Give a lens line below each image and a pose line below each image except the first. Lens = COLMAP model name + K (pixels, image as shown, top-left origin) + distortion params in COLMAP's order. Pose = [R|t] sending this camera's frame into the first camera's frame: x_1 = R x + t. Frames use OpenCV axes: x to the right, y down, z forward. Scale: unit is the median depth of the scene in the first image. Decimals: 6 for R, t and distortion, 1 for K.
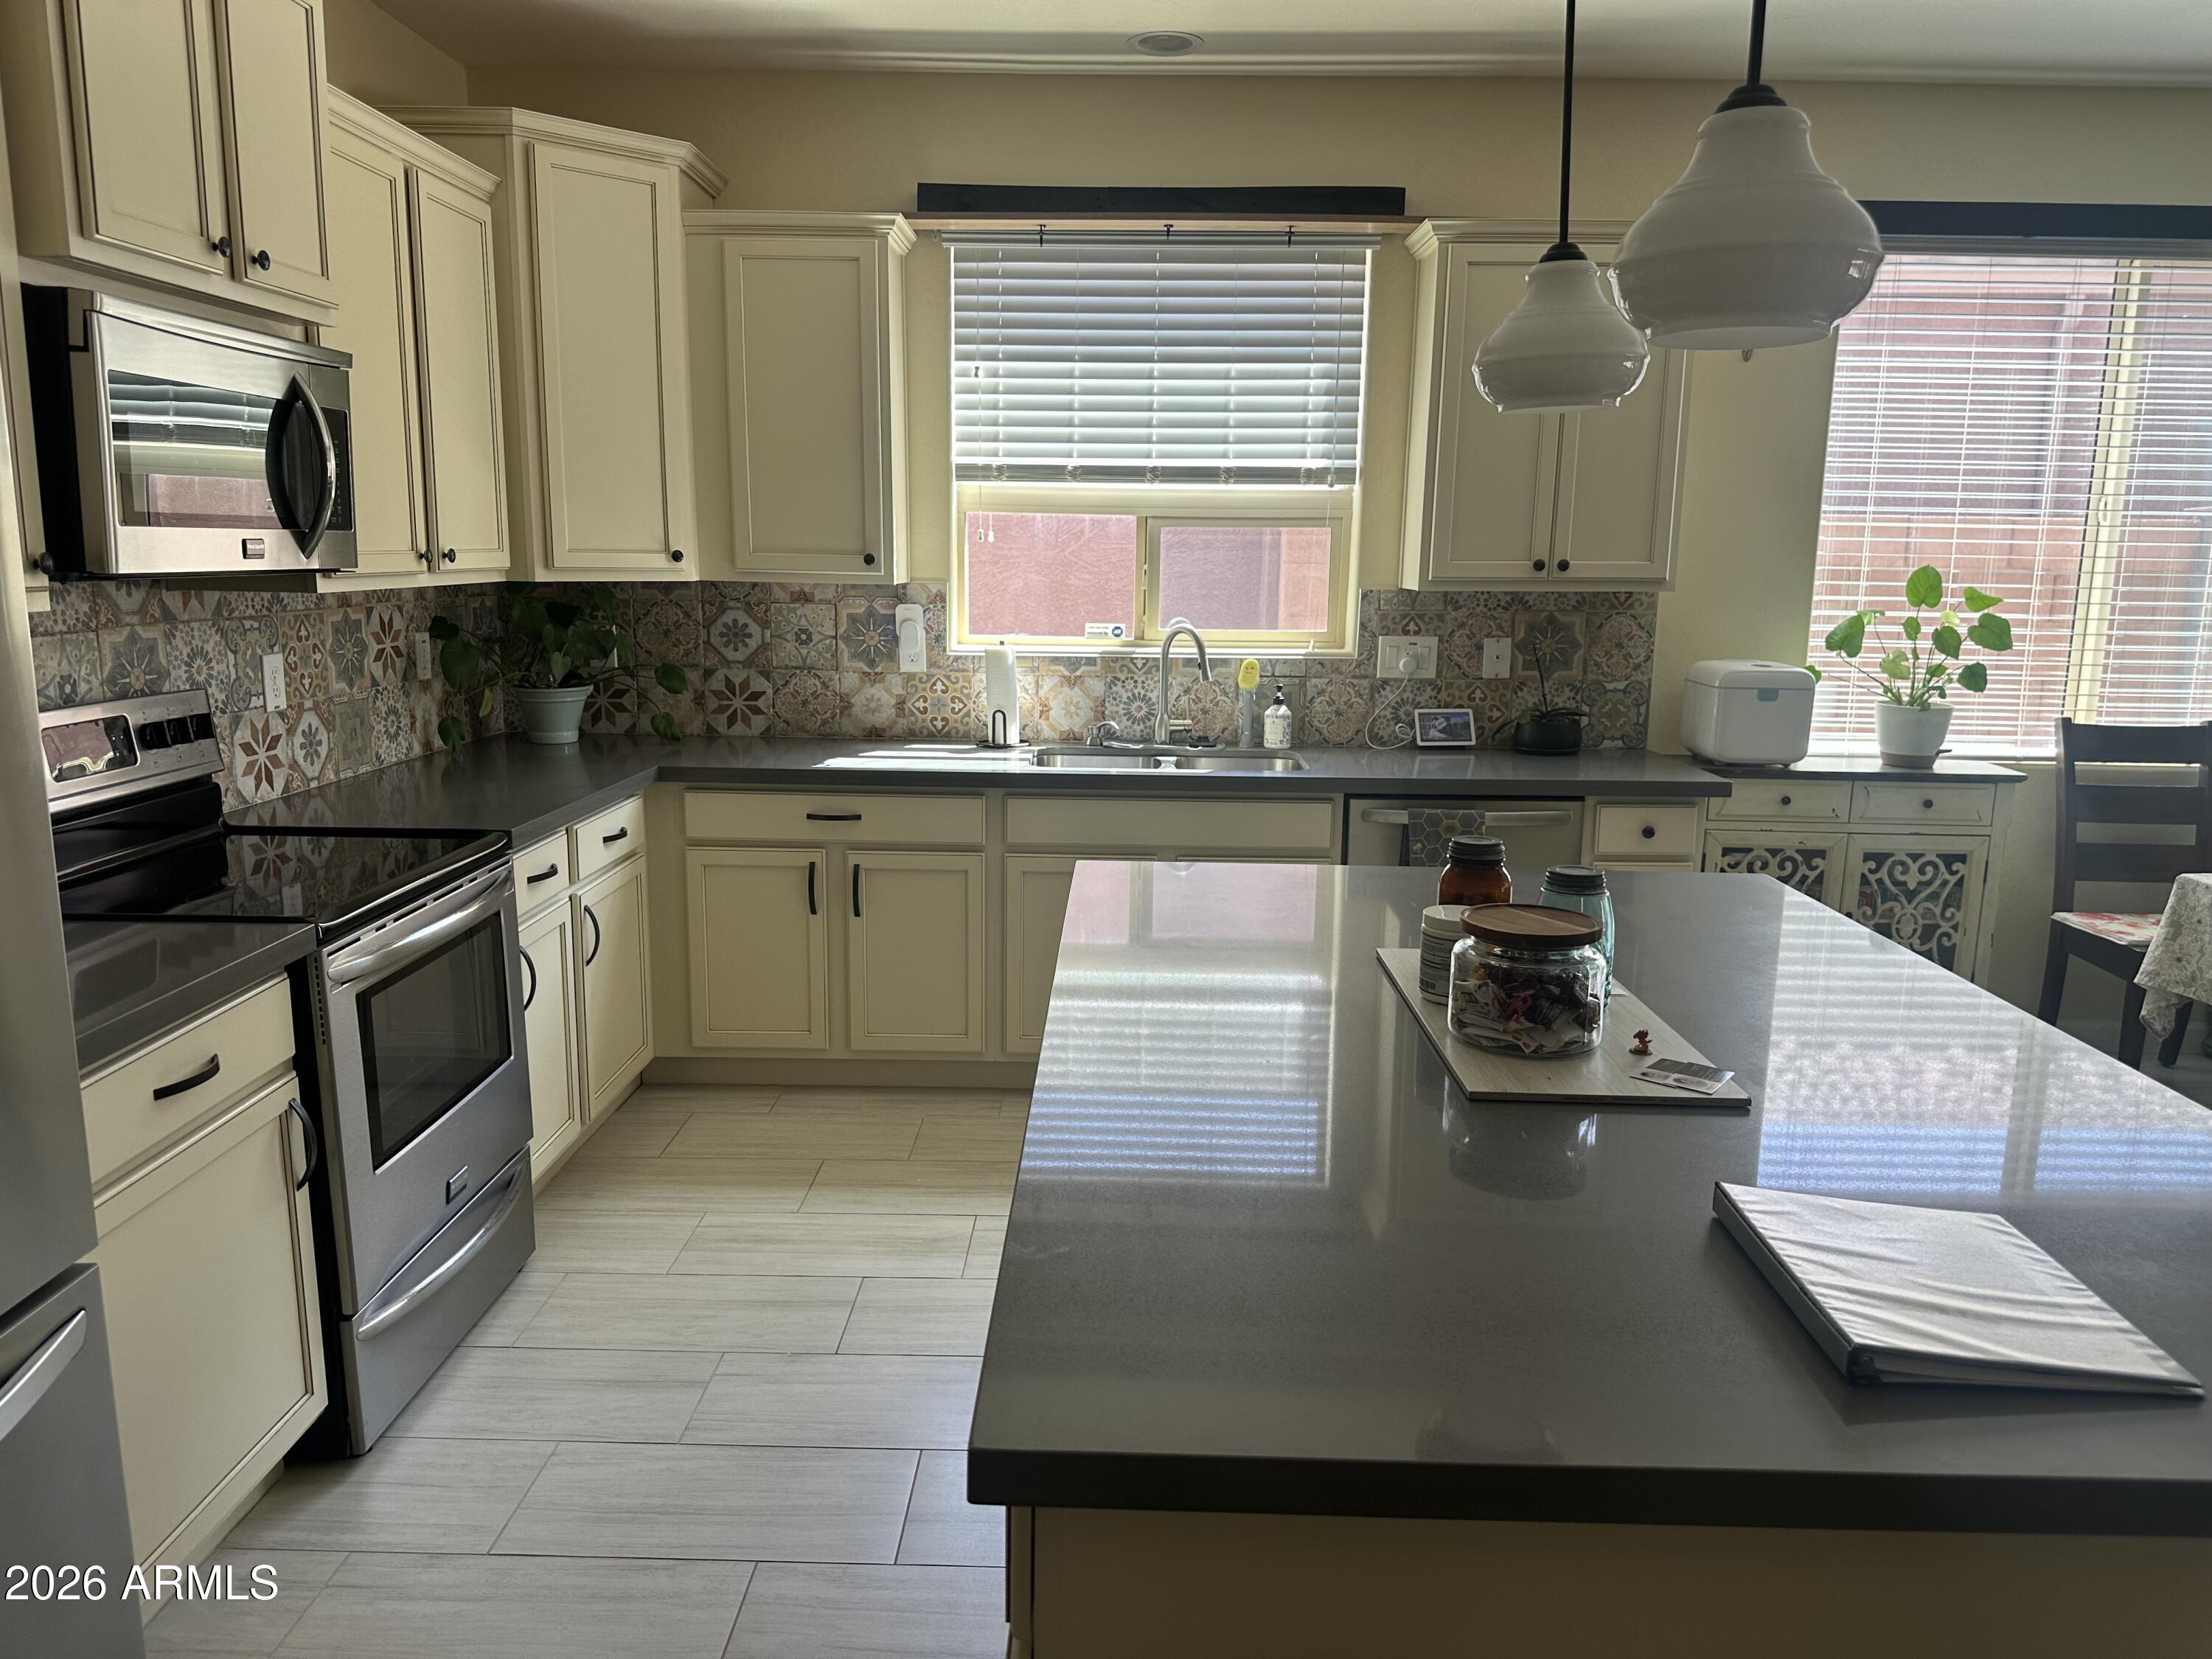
lens RADIAL K [[1554.8, 0, 1106.3], [0, 1554.8, 828.1], [0, 0, 1]] dist [0.036118, -0.021961]
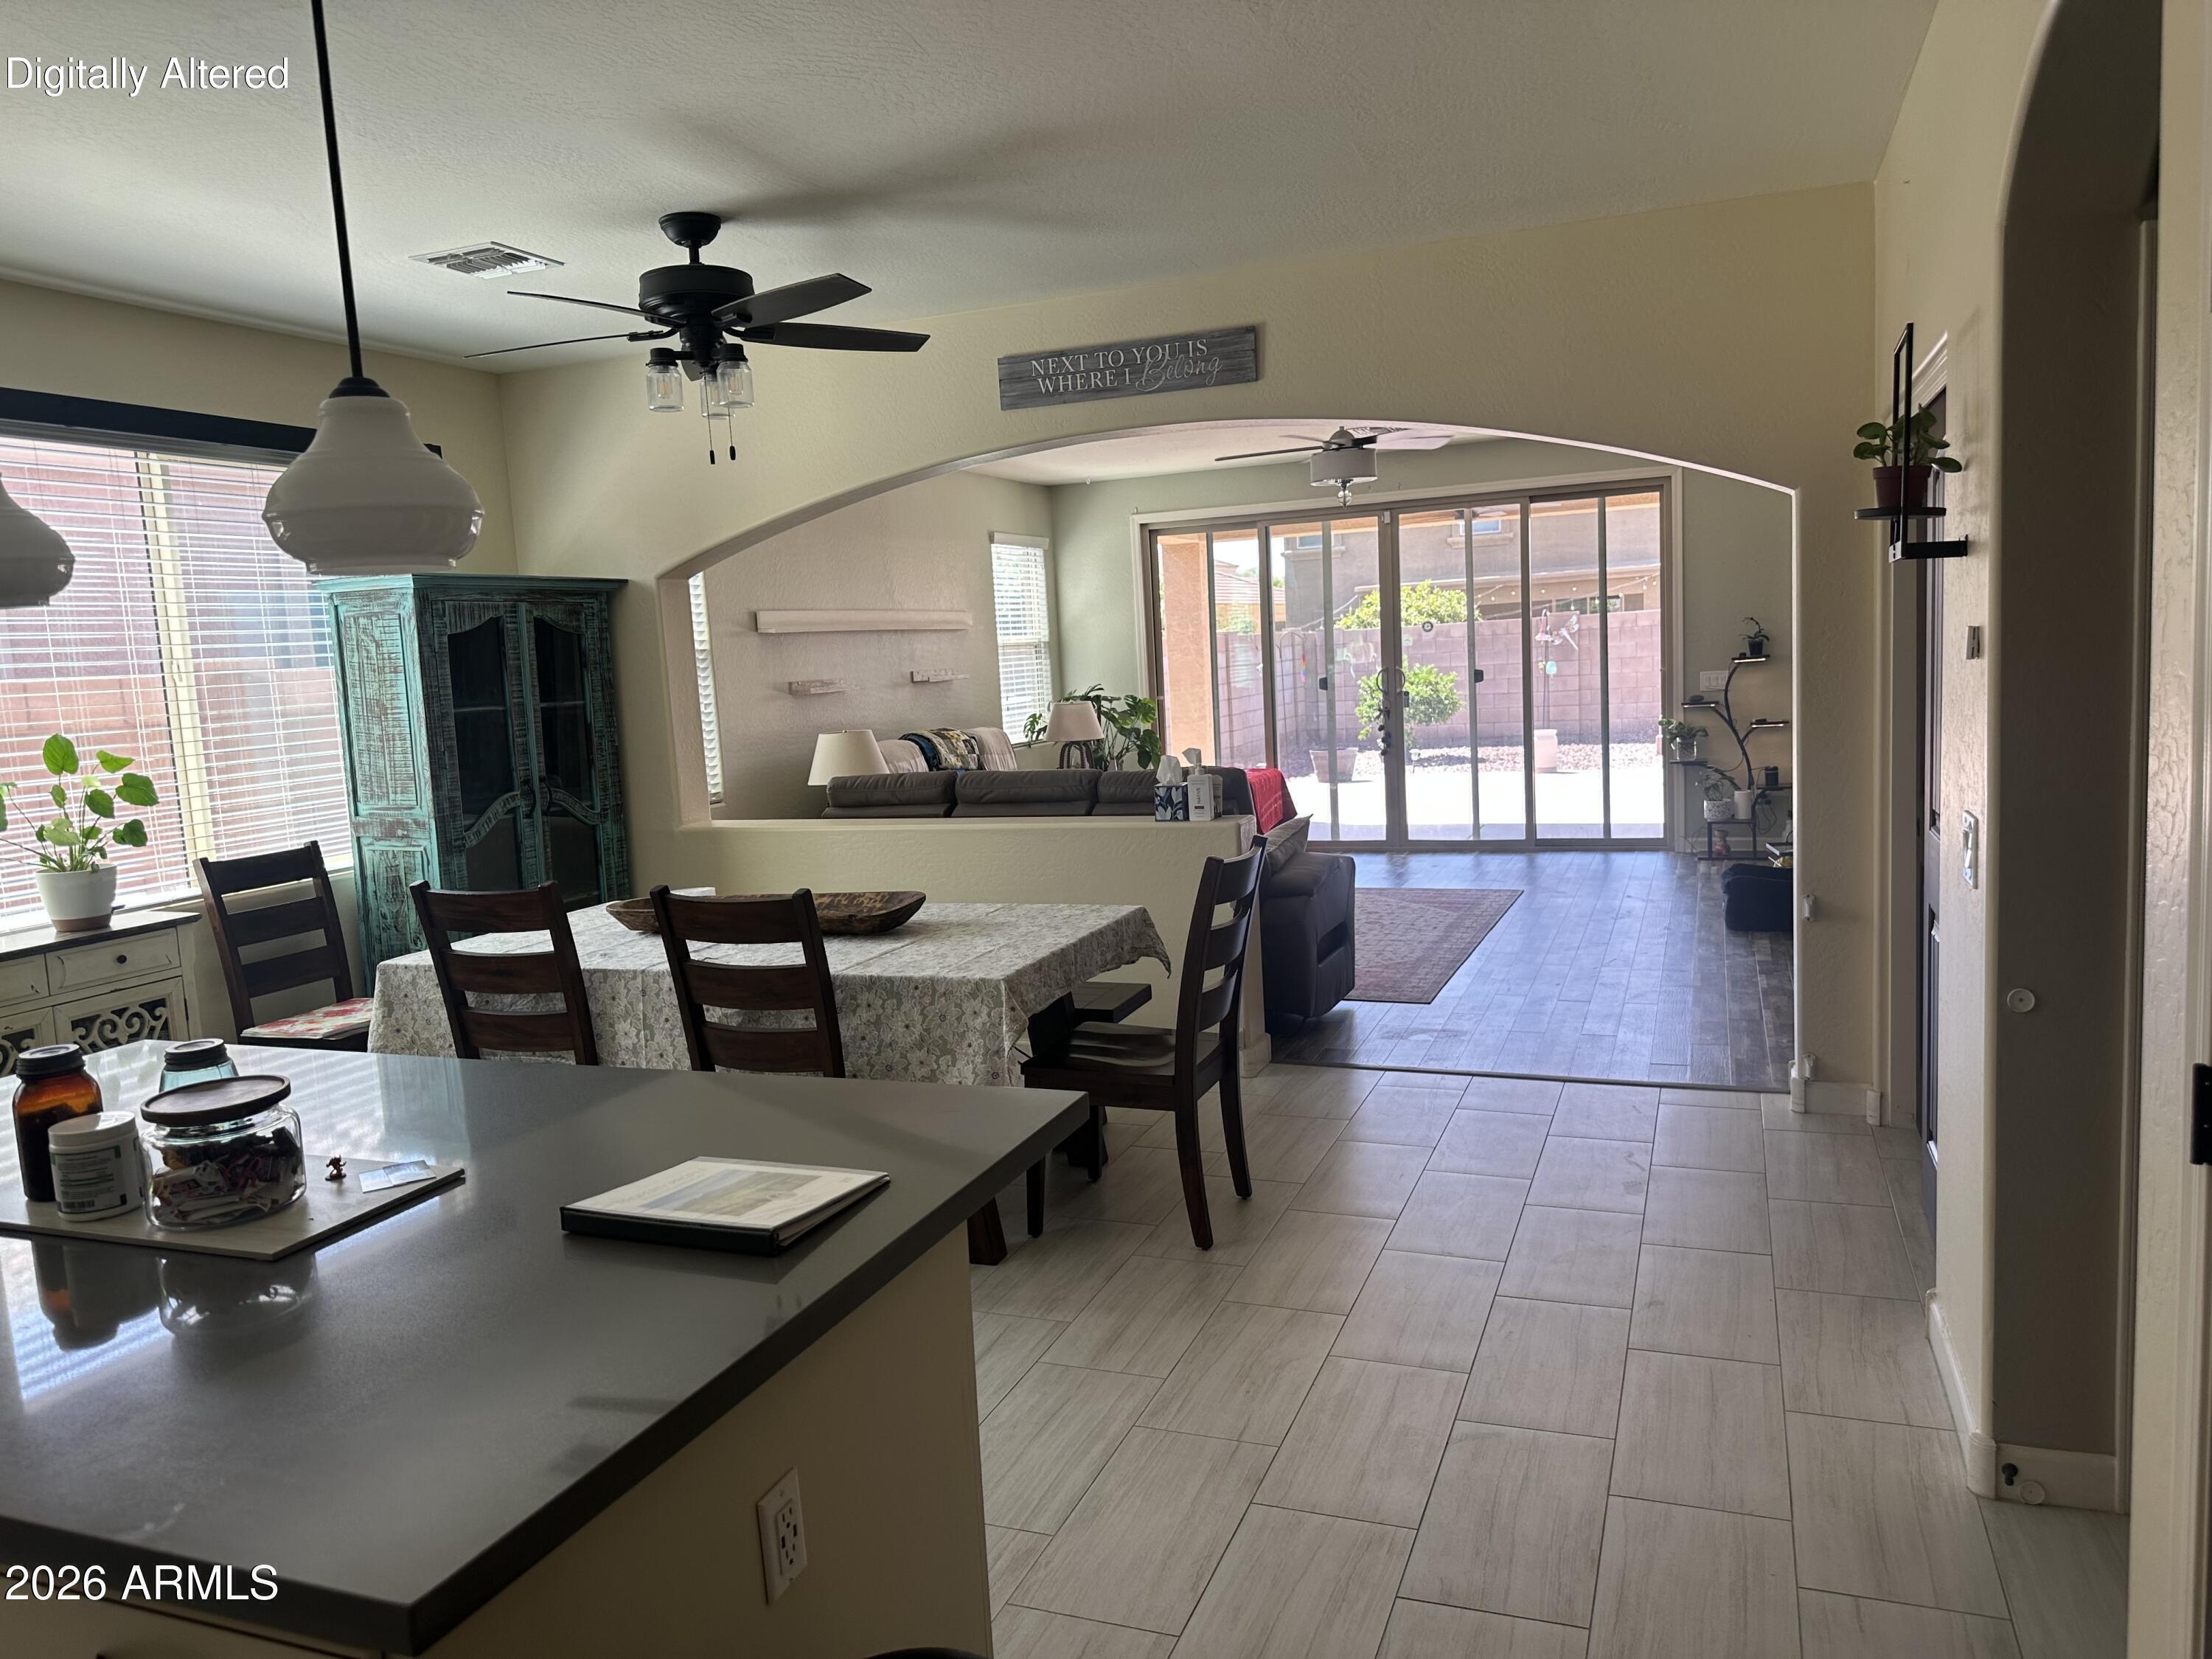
lens RADIAL K [[1554.8, 0, 1096.9], [0, 1554.8, 846.6], [0, 0, 1]] dist [0.036118, -0.021961]
pose [[0.351948, -0.153696, 0.923315, -0.189781], [0.226404, 0.971114, 0.075353, -0.019711], [-0.908226, 0.182522, 0.376579, 0.015046]]
